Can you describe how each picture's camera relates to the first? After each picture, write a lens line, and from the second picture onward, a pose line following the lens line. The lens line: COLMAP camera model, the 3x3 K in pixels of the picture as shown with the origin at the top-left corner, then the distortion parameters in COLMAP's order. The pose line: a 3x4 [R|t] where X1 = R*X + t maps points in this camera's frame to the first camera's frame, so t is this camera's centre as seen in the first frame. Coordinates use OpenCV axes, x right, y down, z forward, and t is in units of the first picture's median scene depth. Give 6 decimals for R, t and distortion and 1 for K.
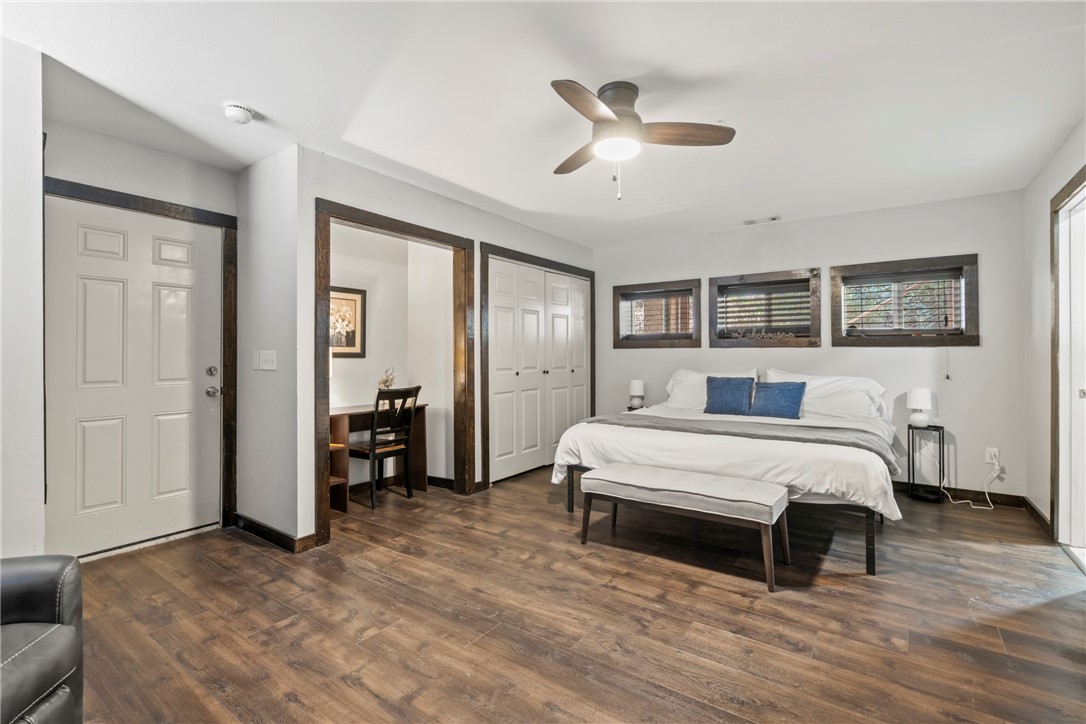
lens RADIAL K [[492.3, 0, 541.5], [0, 492.3, 358.6], [0, 0, 1]] dist [0.000725, 0.000043]
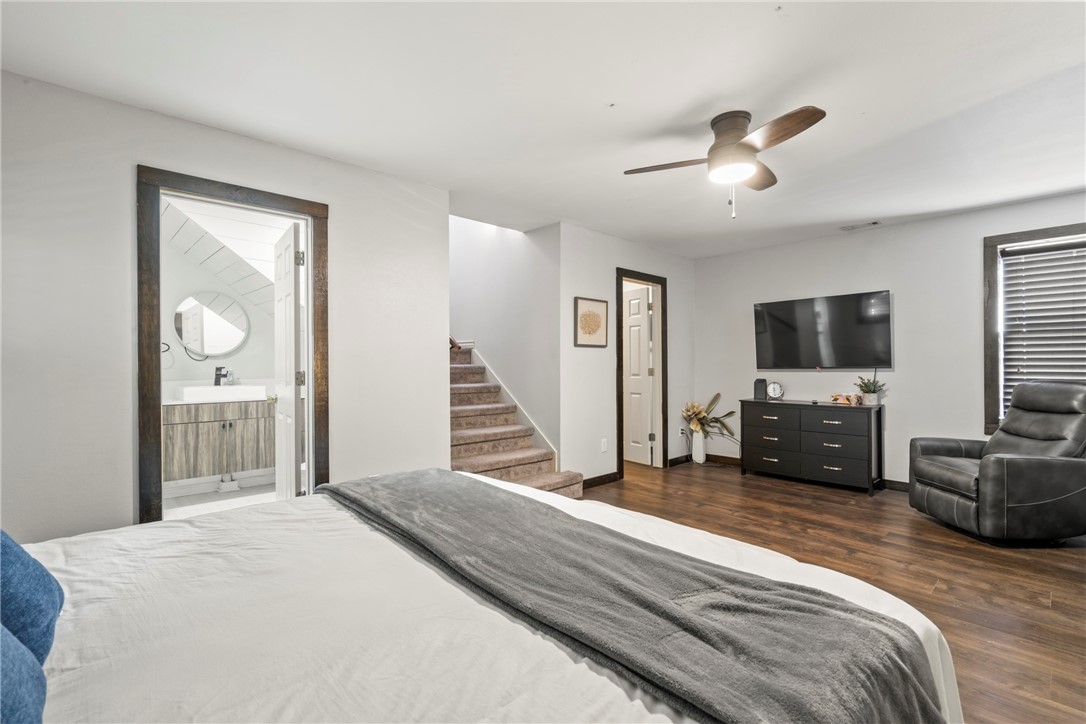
lens RADIAL K [[492.3, 0, 541.5], [0, 492.3, 358.6], [0, 0, 1]] dist [0.000725, 0.000043]
pose [[-0.979442, 0.005941, 0.201638, 0.397854], [0.005347, 0.999980, -0.003494, -0.014584], [-0.201654, -0.002344, -0.979454, 2.511524]]
